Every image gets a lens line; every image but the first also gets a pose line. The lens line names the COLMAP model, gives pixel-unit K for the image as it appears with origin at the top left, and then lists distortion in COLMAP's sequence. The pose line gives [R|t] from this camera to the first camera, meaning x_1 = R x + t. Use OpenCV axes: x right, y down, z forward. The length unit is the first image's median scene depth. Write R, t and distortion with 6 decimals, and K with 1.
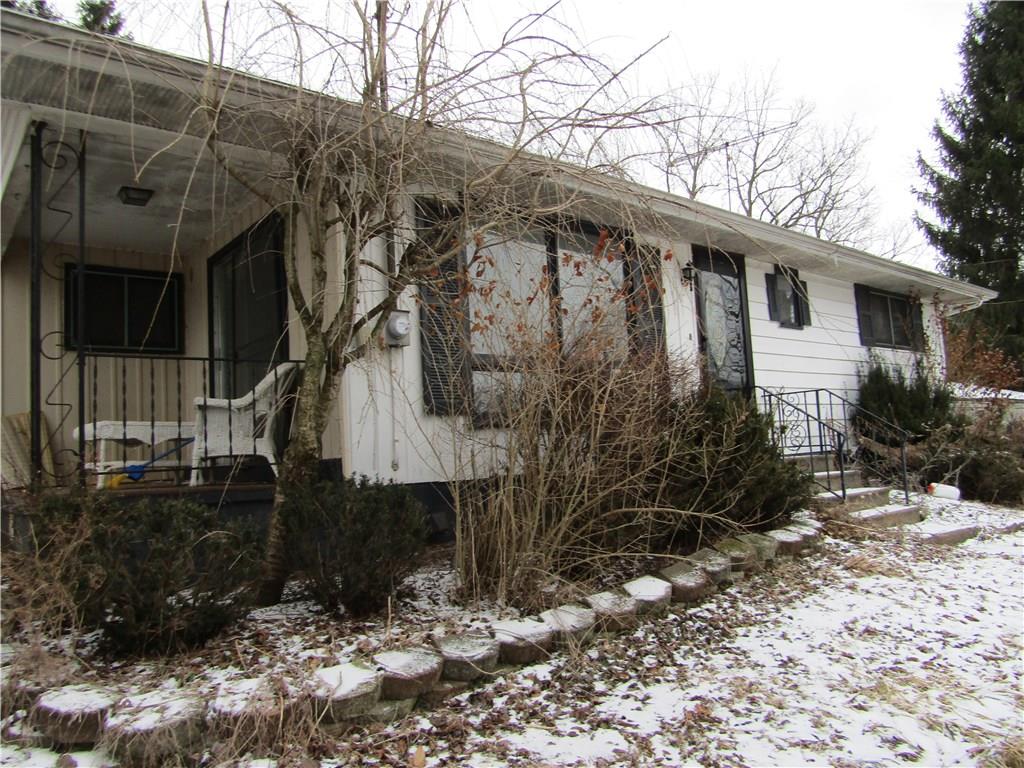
lens RADIAL K [[732.4, 0, 512.0], [0, 732.4, 384.0], [0, 0, 1]] dist [-0.006804, -0.000942]
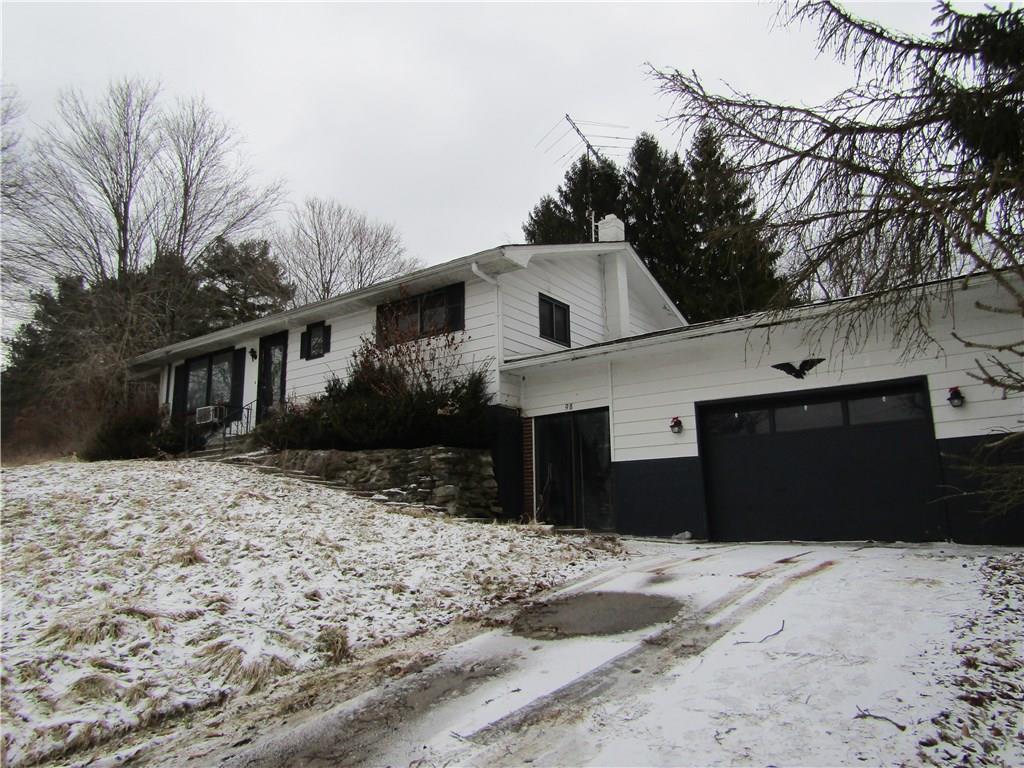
lens RADIAL K [[732.4, 0, 512.0], [0, 732.4, 384.0], [0, 0, 1]] dist [-0.006804, -0.000942]
pose [[0.251205, -0.155687, -0.955331, 2.226623], [0.091303, 0.986390, -0.136741, 0.268149], [0.963618, -0.052874, 0.262001, 1.060151]]
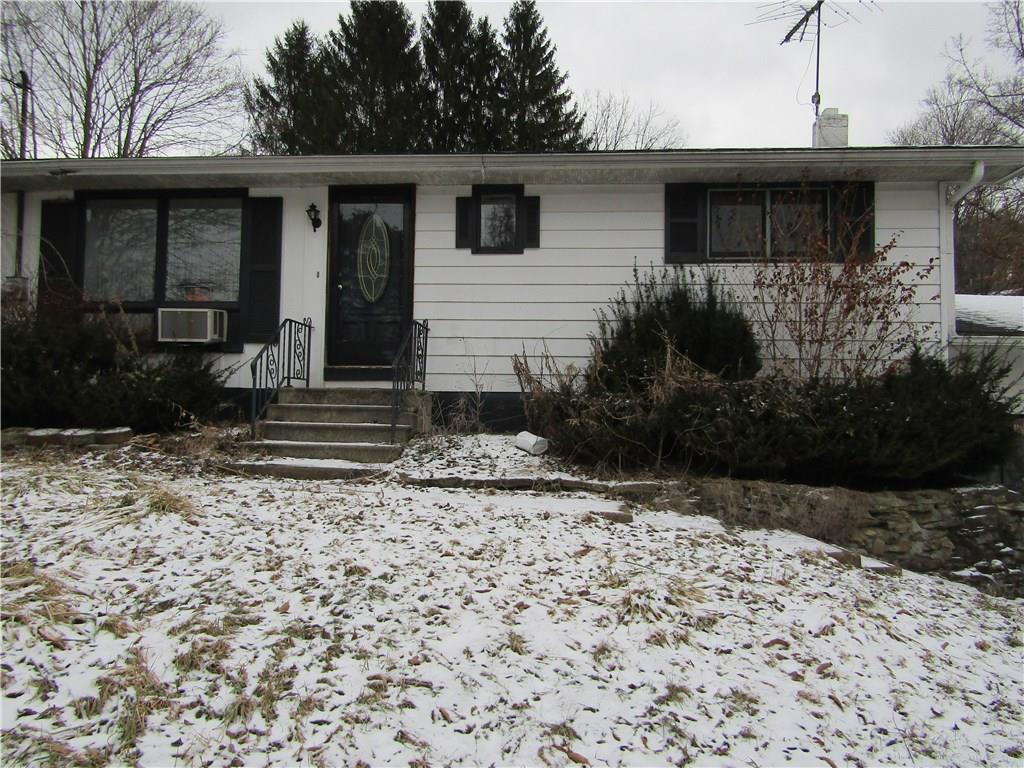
lens RADIAL K [[732.4, 0, 512.0], [0, 732.4, 384.0], [0, 0, 1]] dist [-0.006804, -0.000942]
pose [[0.713552, 0.031057, -0.699914, 1.096737], [0.011540, 0.998360, 0.056065, 0.035249], [0.700507, -0.048082, 0.712023, 0.394789]]
